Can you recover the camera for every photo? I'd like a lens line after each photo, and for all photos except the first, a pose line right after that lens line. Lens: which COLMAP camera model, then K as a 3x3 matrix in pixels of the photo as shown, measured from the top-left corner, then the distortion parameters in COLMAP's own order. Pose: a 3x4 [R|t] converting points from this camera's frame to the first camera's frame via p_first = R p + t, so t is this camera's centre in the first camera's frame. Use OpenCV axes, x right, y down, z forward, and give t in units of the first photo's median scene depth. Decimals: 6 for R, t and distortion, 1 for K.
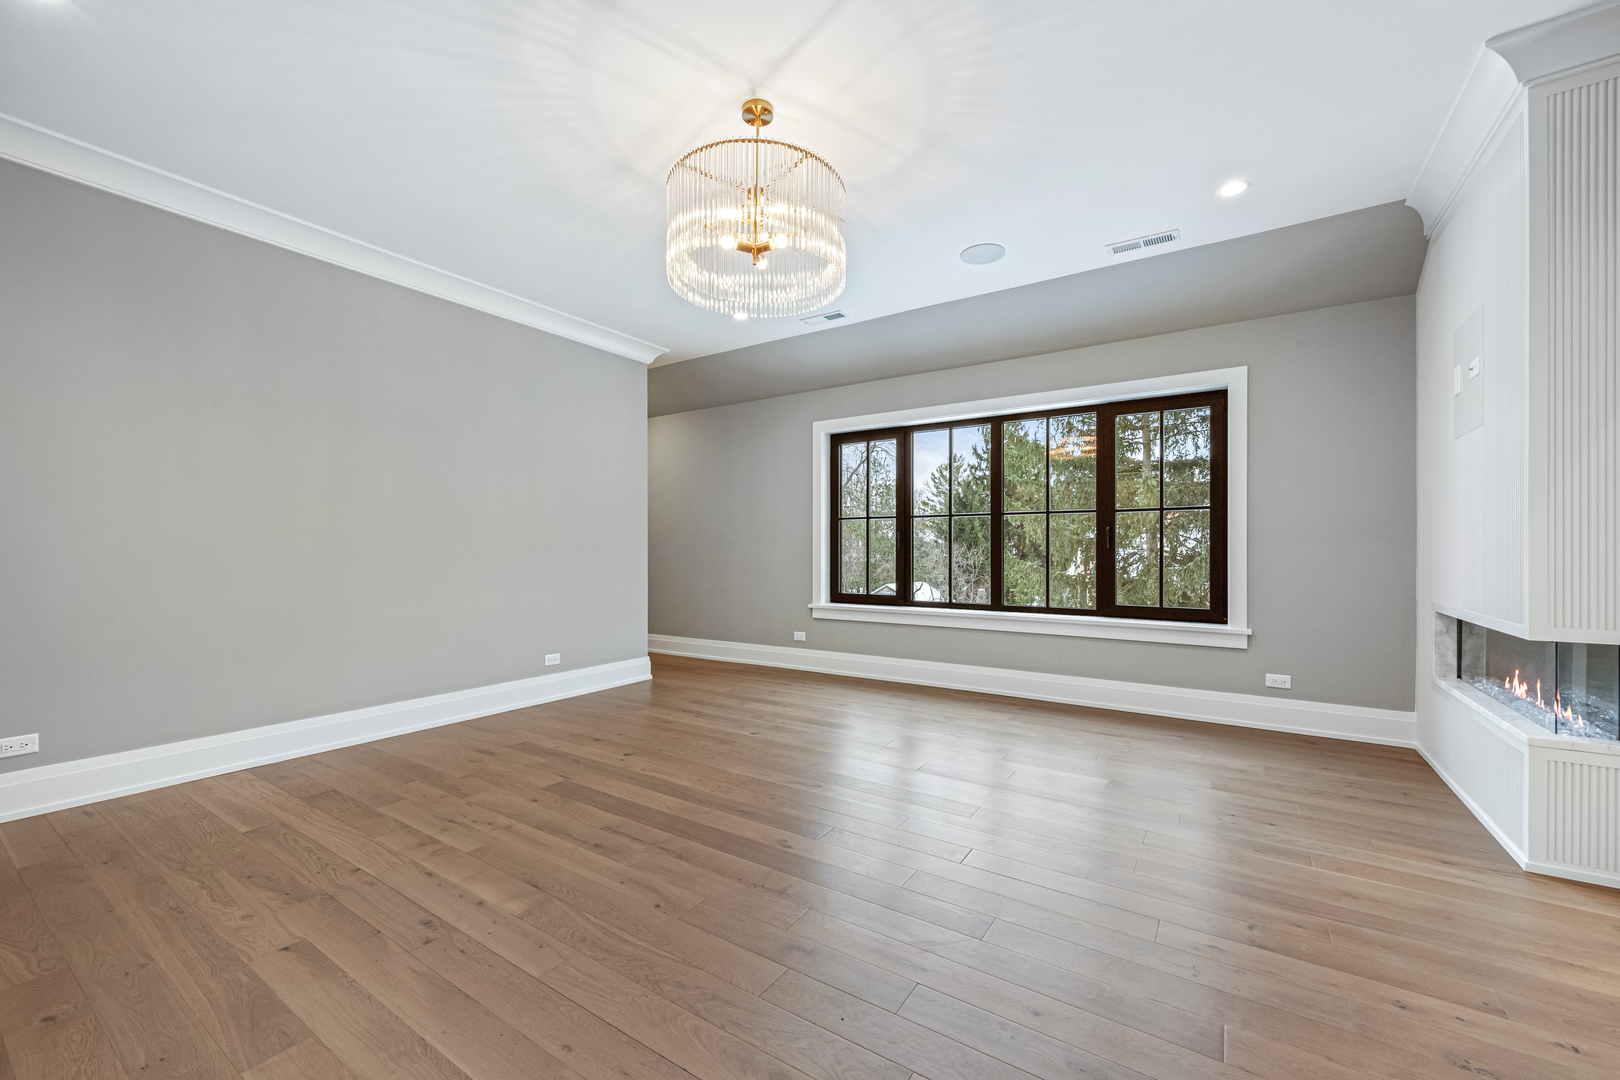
lens RADIAL K [[635.6, 0, 820.8], [0, 635.6, 552.0], [0, 0, 1]] dist [-0.001356, -0.000264]
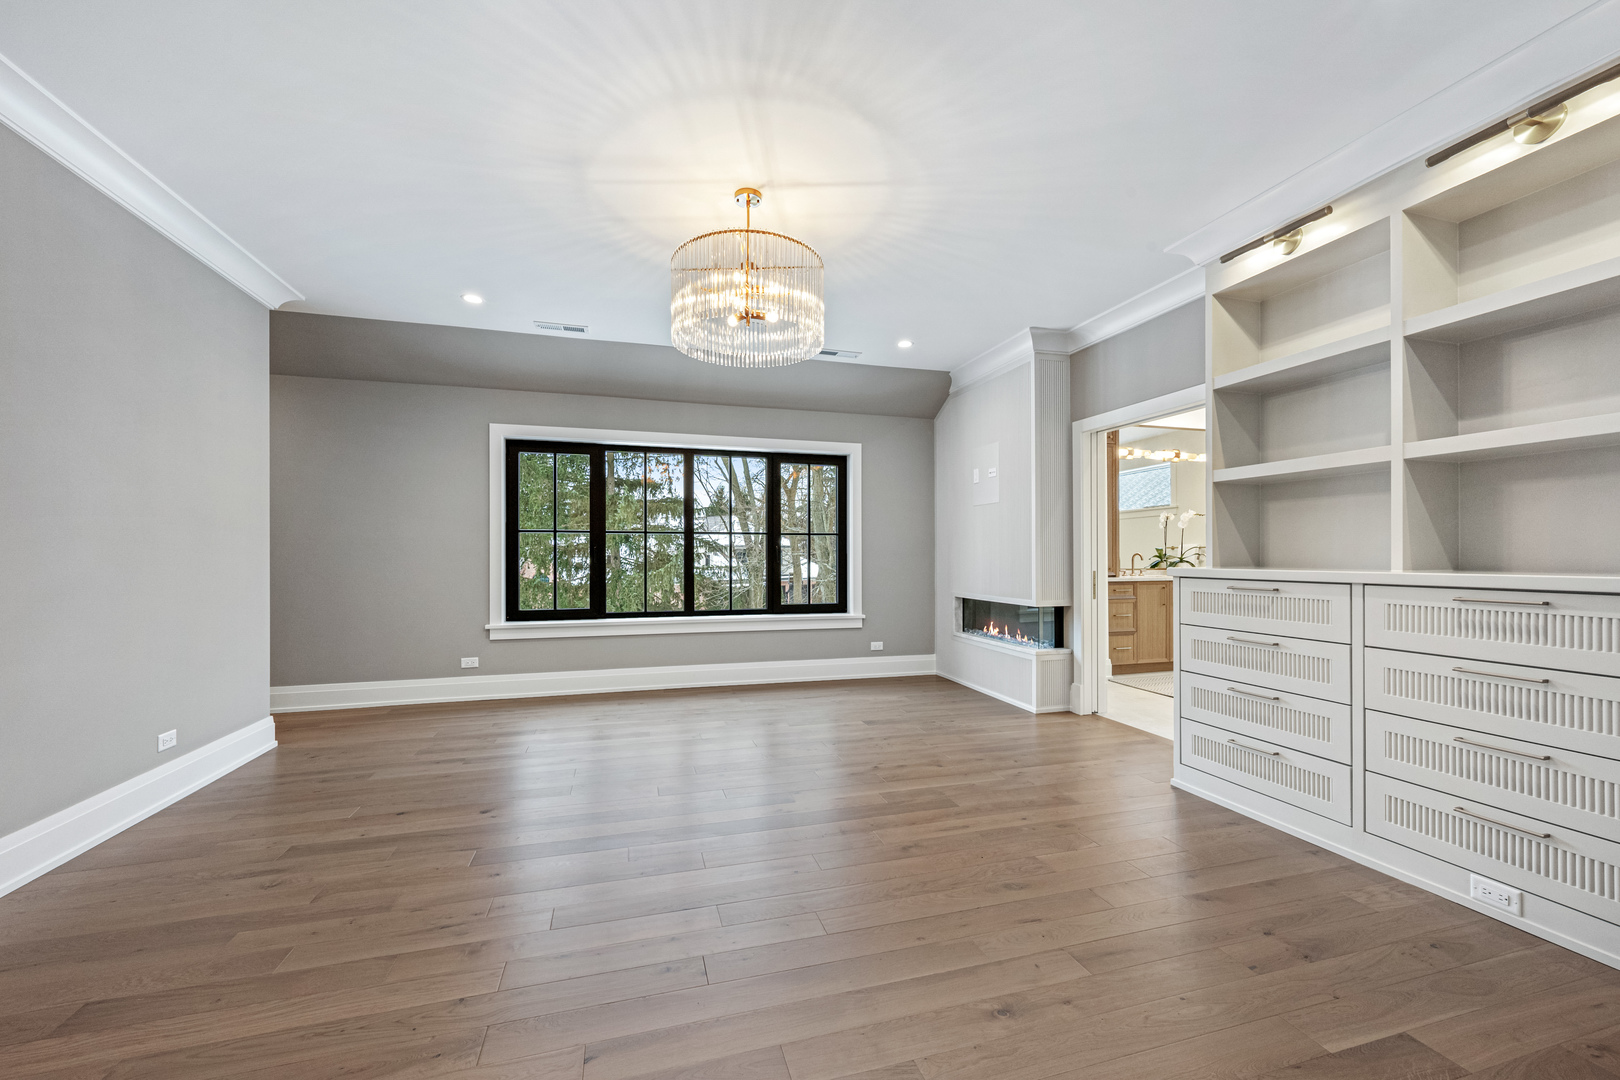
lens RADIAL K [[635.6, 0, 804.8], [0, 635.6, 549.5], [0, 0, 1]] dist [-0.001356, -0.000264]
pose [[0.651112, 0.007332, 0.758946, -0.553056], [0.004195, 0.999903, -0.013259, -0.015066], [-0.758970, 0.011816, 0.651018, 0.098137]]
